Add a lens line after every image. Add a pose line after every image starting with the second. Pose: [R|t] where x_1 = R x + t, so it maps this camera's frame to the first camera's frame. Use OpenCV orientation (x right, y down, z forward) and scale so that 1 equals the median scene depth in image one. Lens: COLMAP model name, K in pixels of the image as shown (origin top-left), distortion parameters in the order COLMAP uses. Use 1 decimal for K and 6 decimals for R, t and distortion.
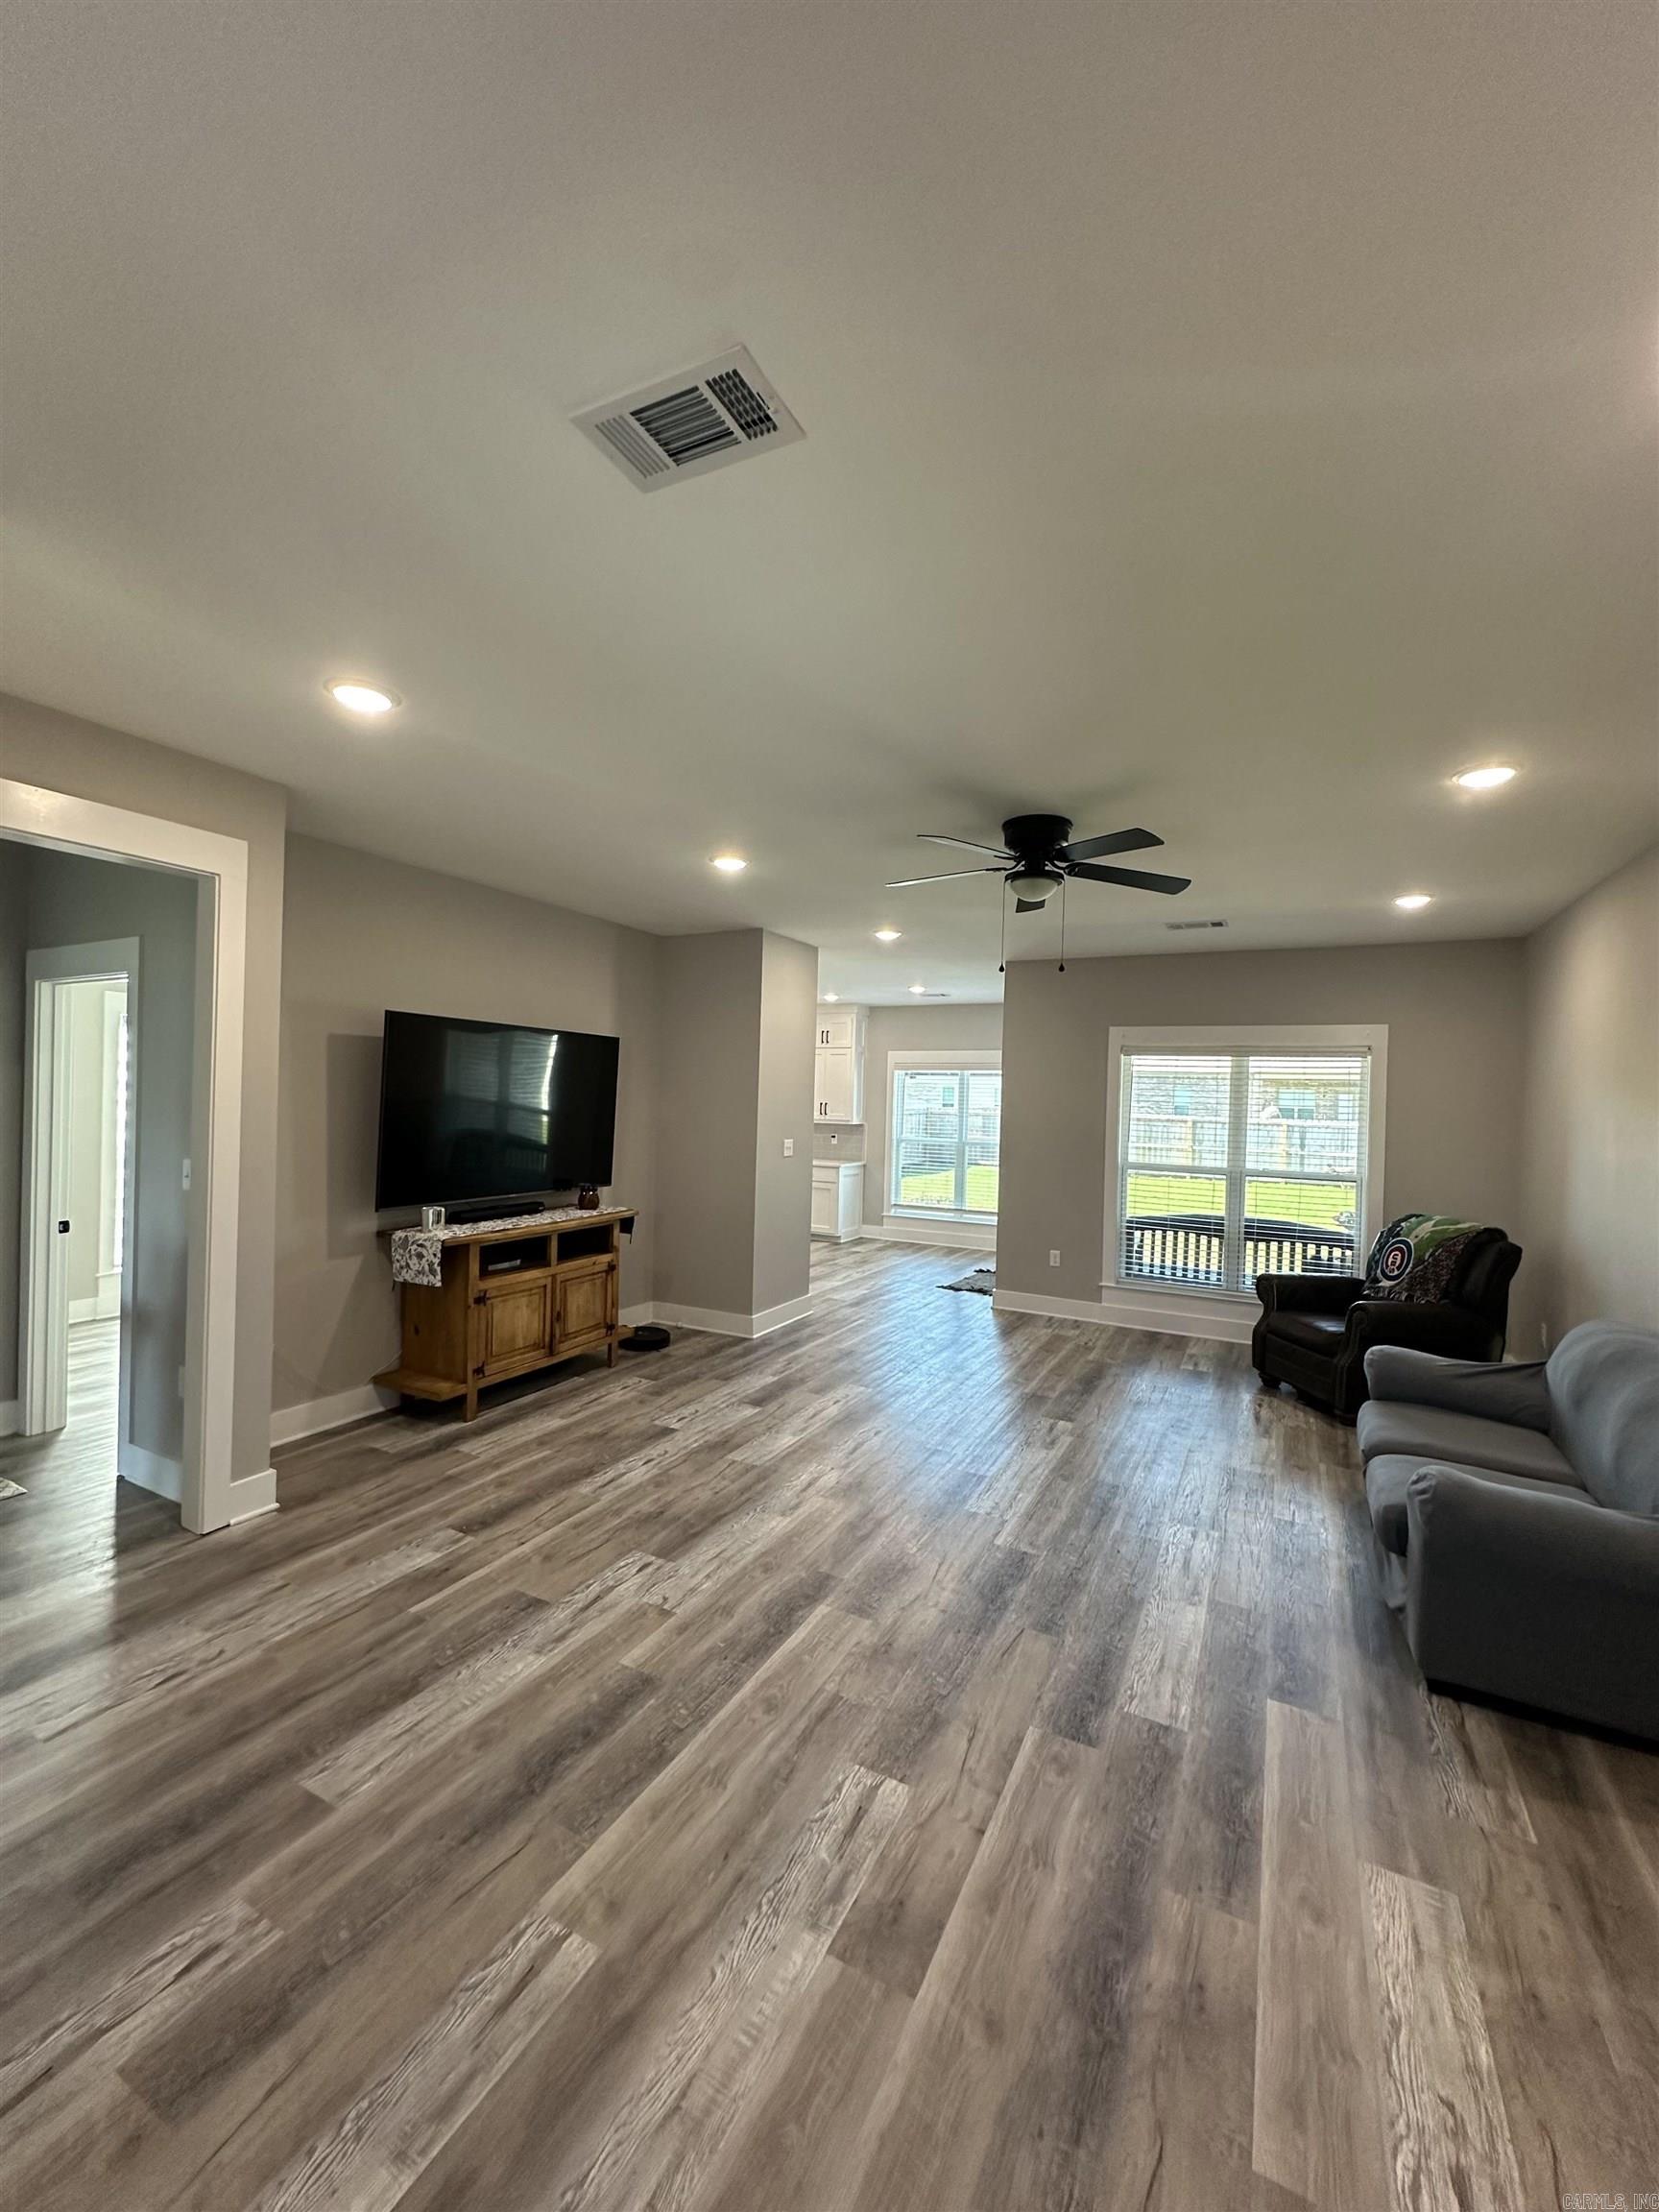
lens RADIAL K [[881.2, 0, 830.4], [0, 881.2, 1111.0], [0, 0, 1]] dist [-0.007369, 0.001134]
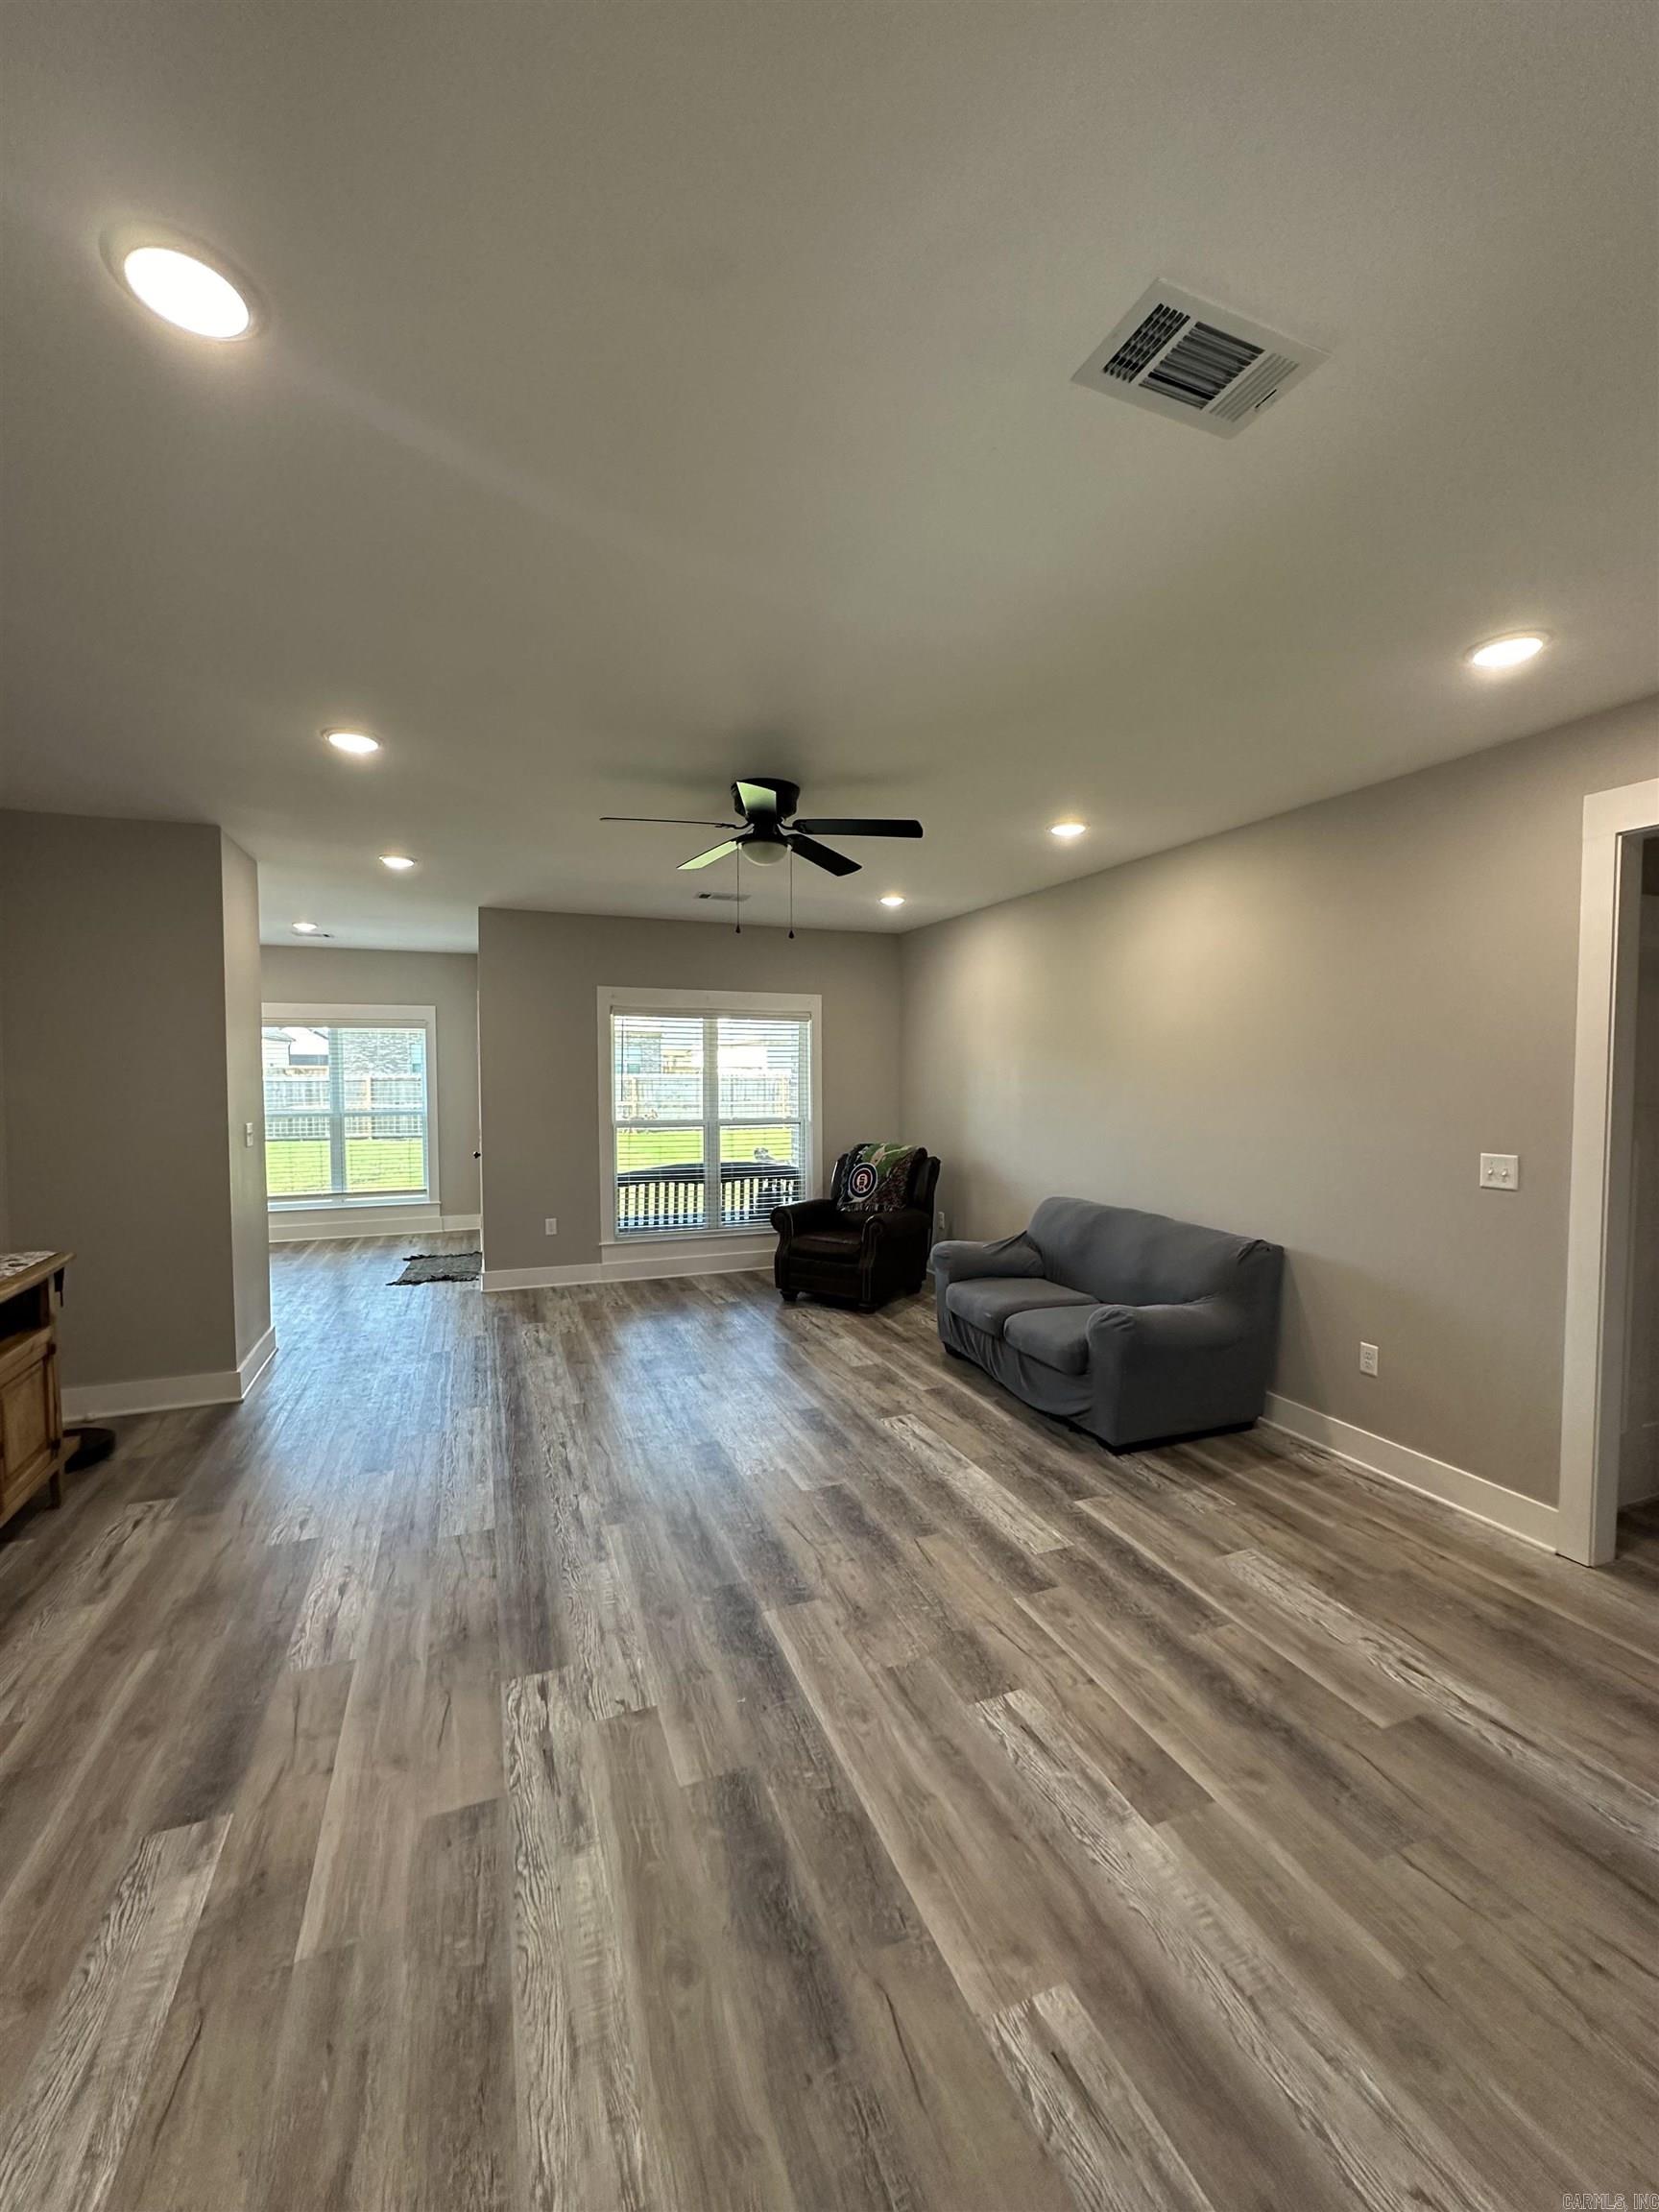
lens RADIAL K [[881.2, 0, 830.4], [0, 881.2, 1111.0], [0, 0, 1]] dist [-0.007369, 0.001134]
pose [[0.656274, -0.064284, 0.751779, -0.696294], [0.027286, 0.997734, 0.061496, -0.024304], [-0.754029, -0.019845, 0.656542, 0.385430]]
